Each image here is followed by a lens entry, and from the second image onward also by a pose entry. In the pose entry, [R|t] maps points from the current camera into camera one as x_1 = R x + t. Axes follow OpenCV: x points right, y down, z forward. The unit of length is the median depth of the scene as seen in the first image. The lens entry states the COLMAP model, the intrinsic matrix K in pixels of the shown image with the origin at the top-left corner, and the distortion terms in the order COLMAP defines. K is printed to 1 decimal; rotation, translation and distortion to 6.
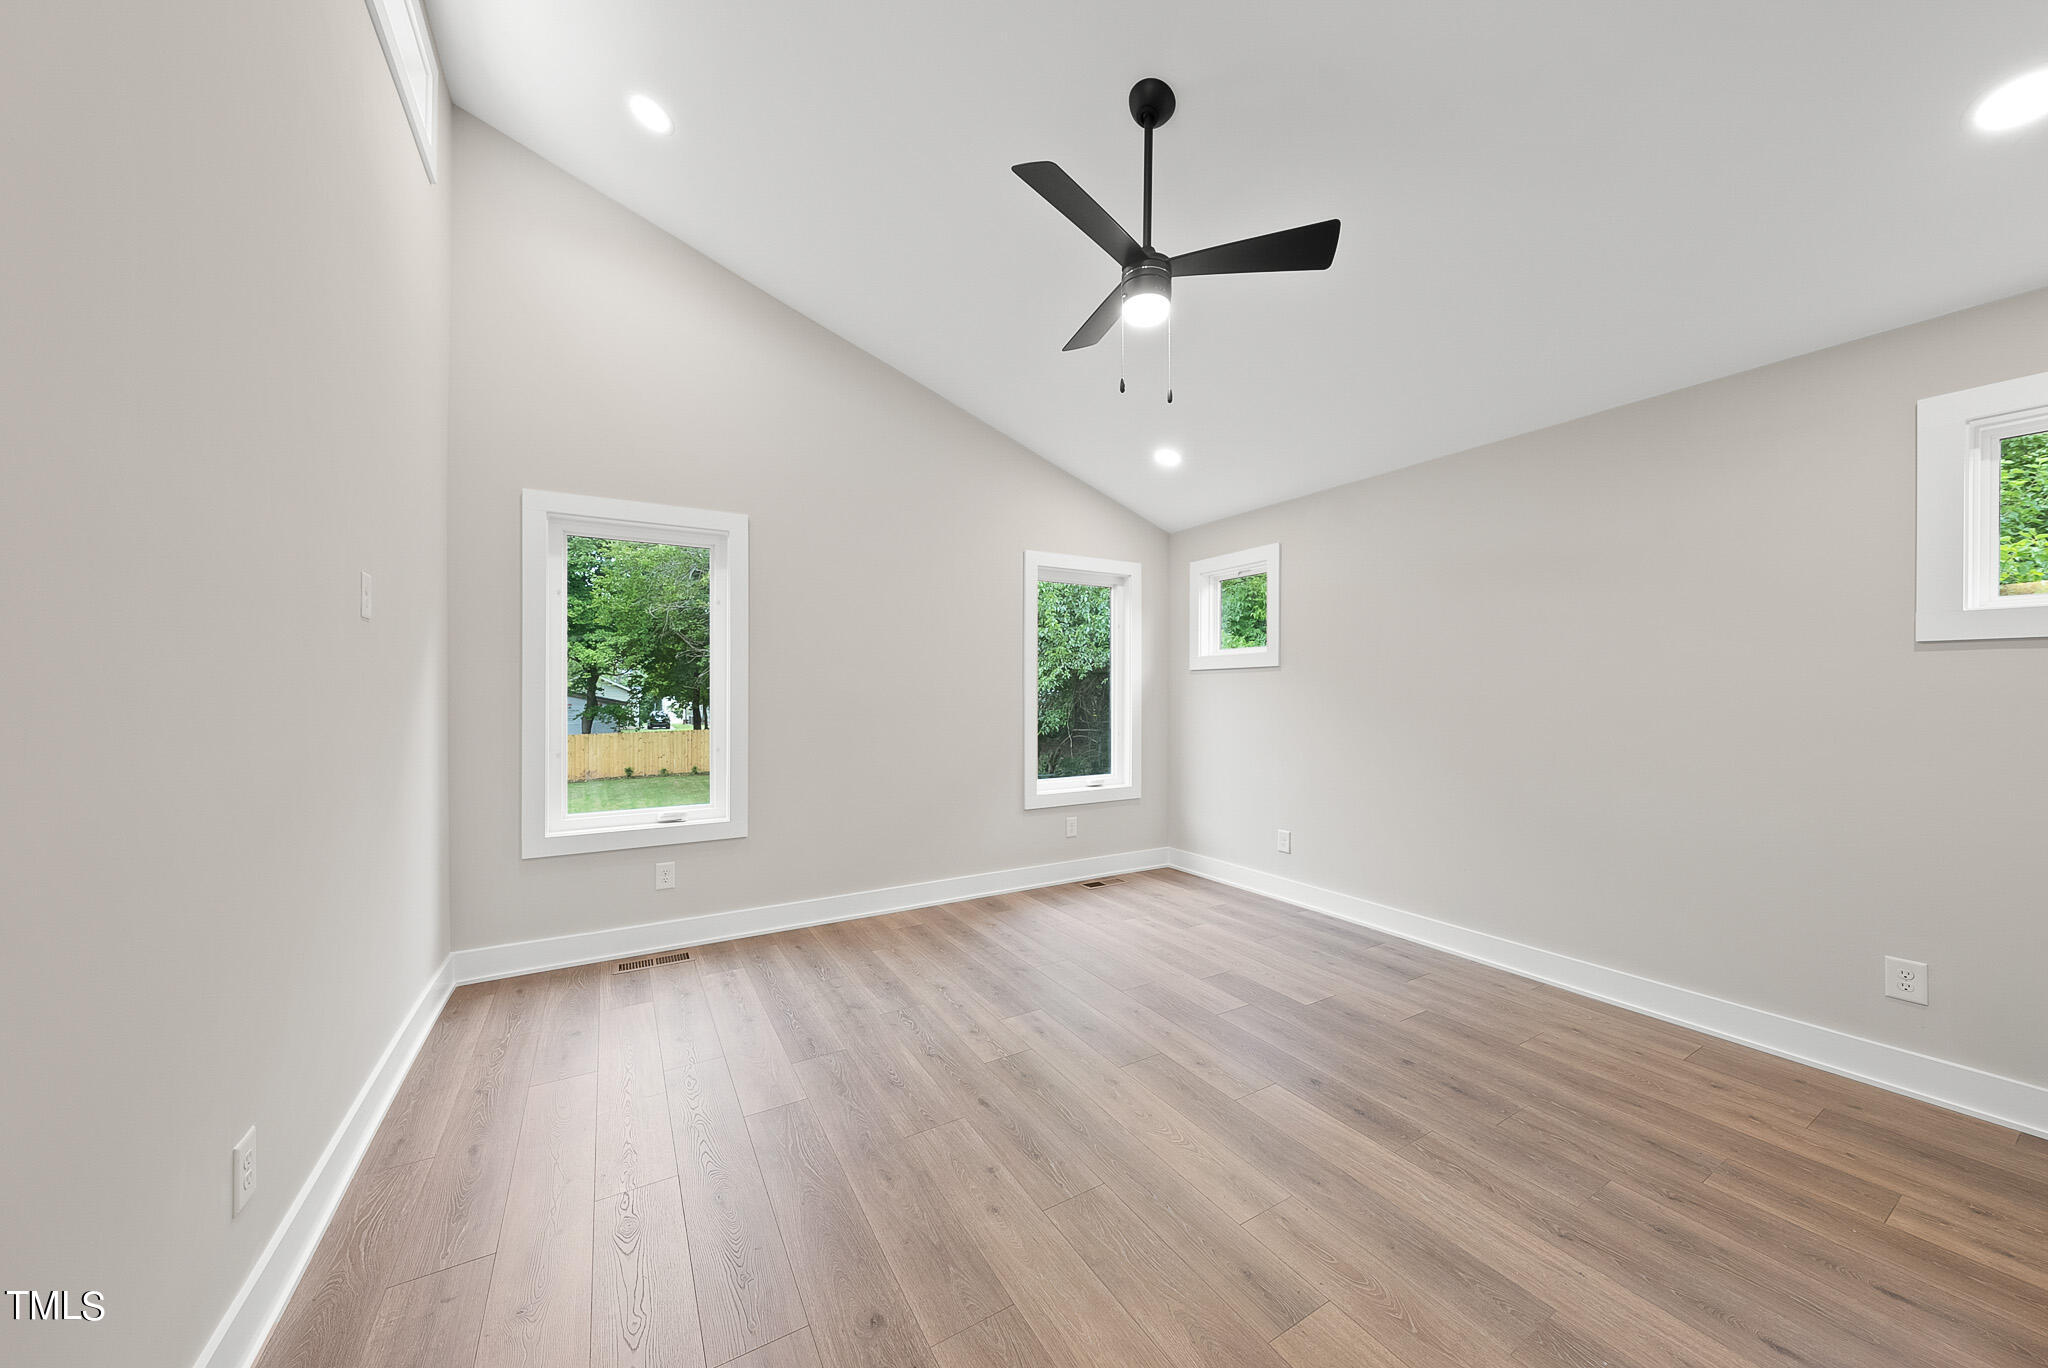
lens RADIAL K [[708.1, 0, 1024.0], [0, 708.1, 684.0], [0, 0, 1]] dist [0.005757, 0.000013]
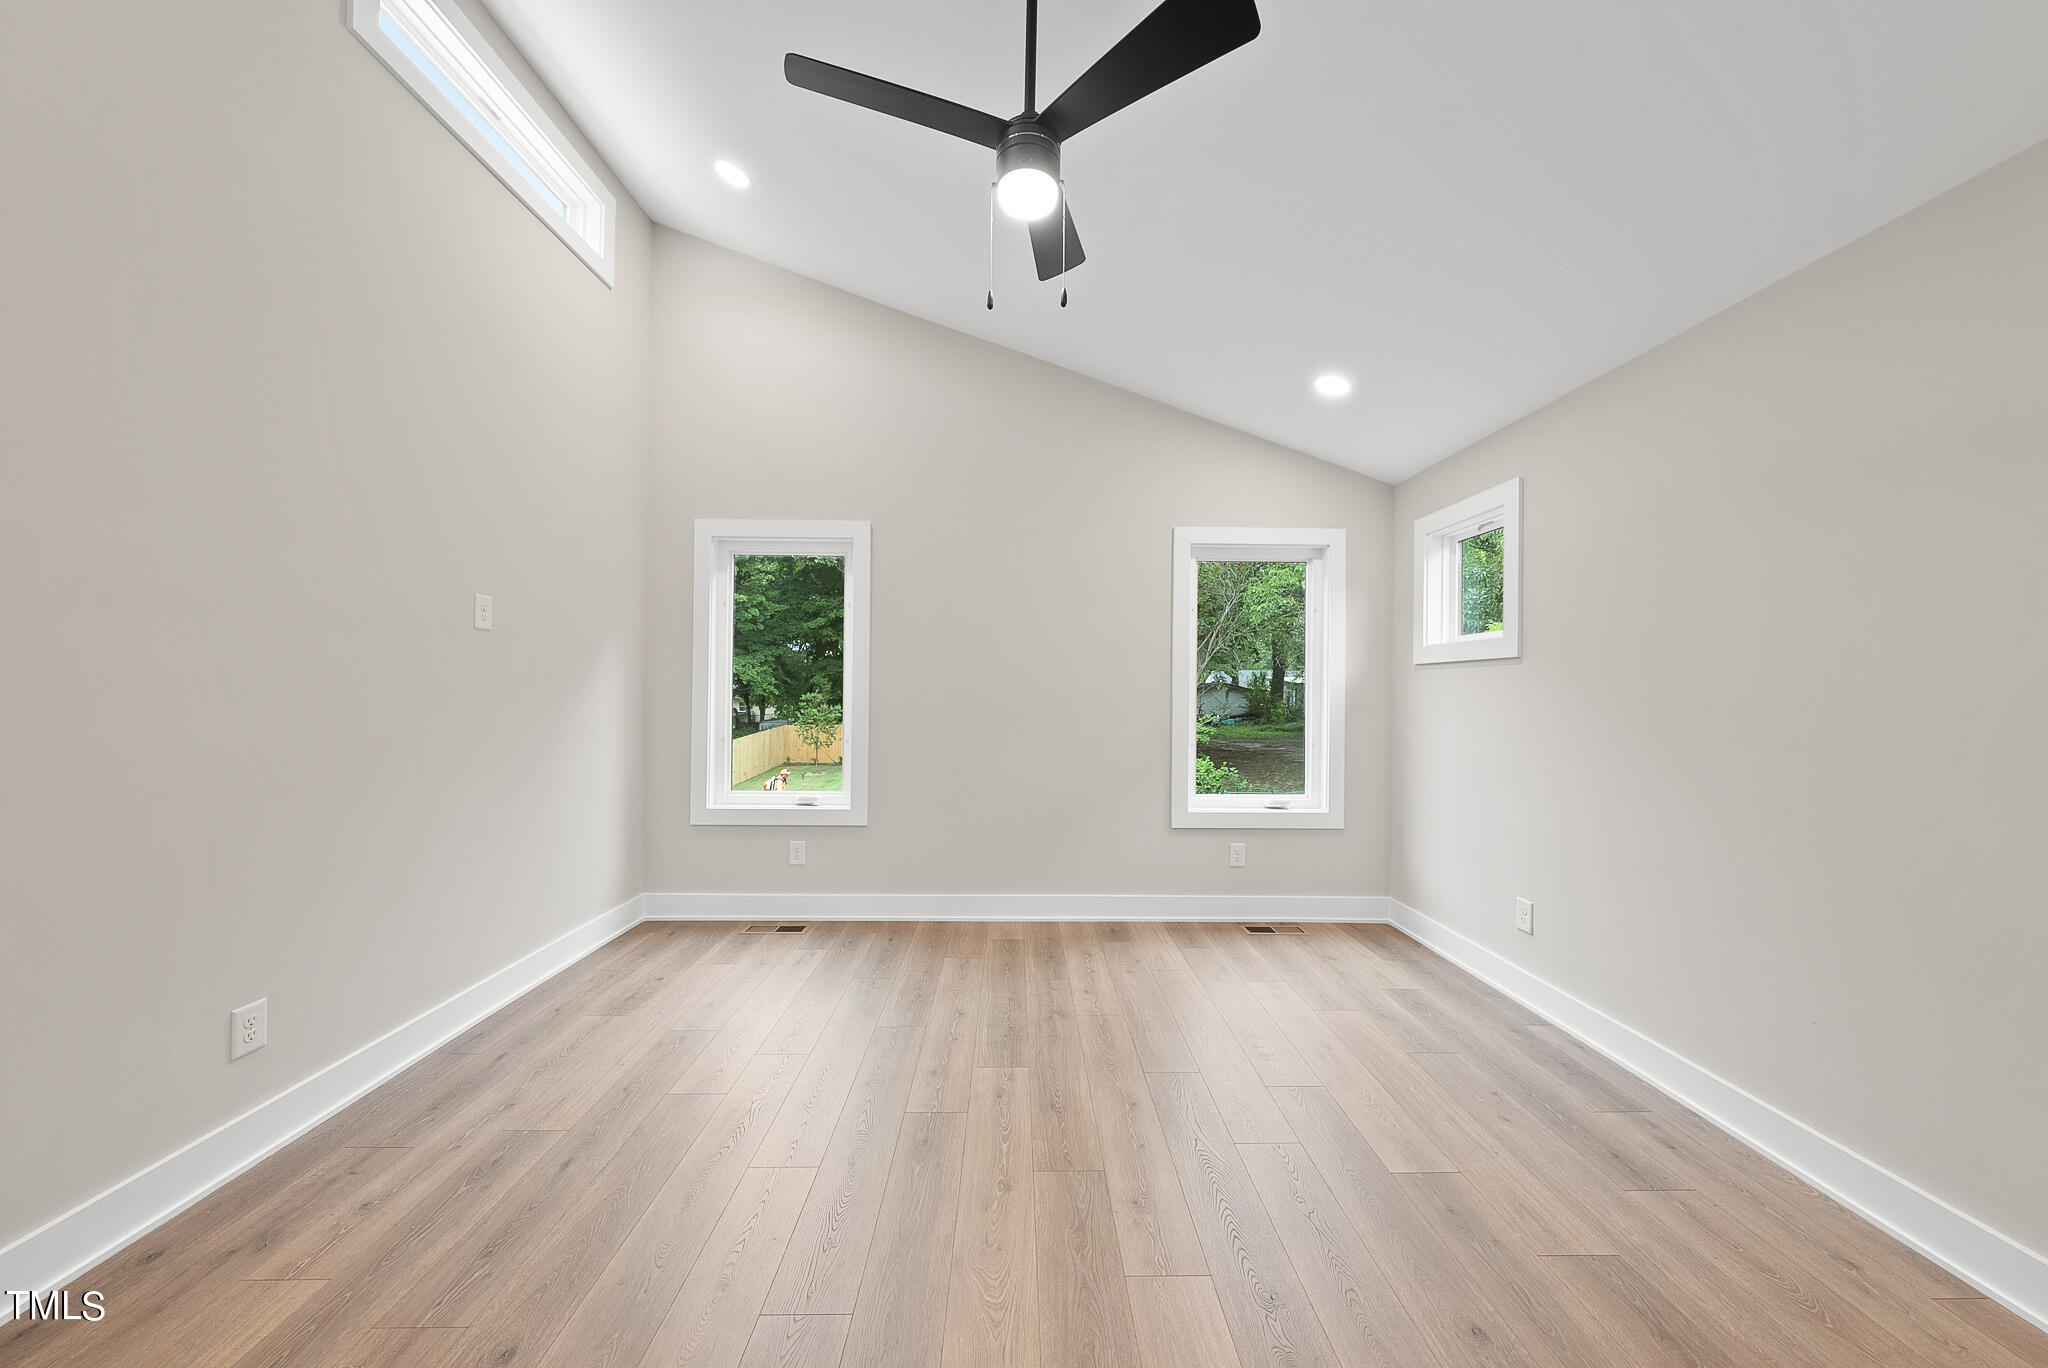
lens RADIAL K [[702.4, 0, 1024.1], [0, 702.4, 678.8], [0, 0, 1]] dist [0.001317, 0.000007]
pose [[0.868442, 0.000520, -0.495791, 0.321204], [-0.004004, 0.999974, -0.005965, 0.002138], [0.495775, 0.007165, 0.868422, 0.201011]]
